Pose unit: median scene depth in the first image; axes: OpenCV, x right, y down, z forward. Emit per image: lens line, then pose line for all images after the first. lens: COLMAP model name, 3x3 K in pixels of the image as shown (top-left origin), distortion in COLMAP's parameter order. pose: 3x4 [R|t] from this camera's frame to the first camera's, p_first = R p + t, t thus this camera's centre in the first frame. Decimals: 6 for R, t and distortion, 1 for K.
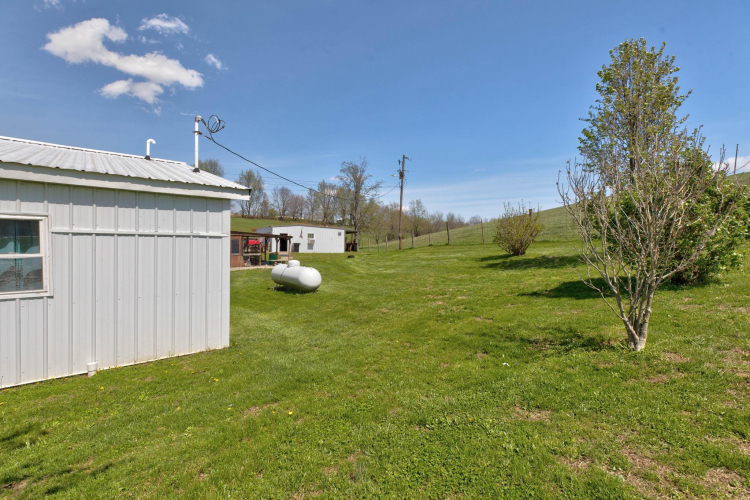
lens RADIAL K [[347.7, 0, 375.2], [0, 347.7, 253.2], [0, 0, 1]] dist [0.010499, 0.000080]
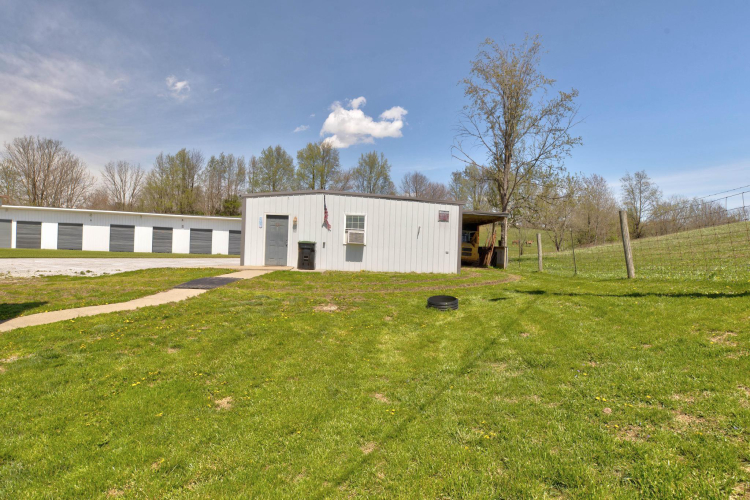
lens RADIAL K [[387.1, 0, 379.3], [0, 387.1, 249.5], [0, 0, 1]] dist [-0.000630, 0.000673]
pose [[0.913865, 0.010632, -0.405879, -0.005715], [-0.023303, 0.999383, -0.026289, -0.012643], [0.405349, 0.033483, 0.913549, 0.617733]]
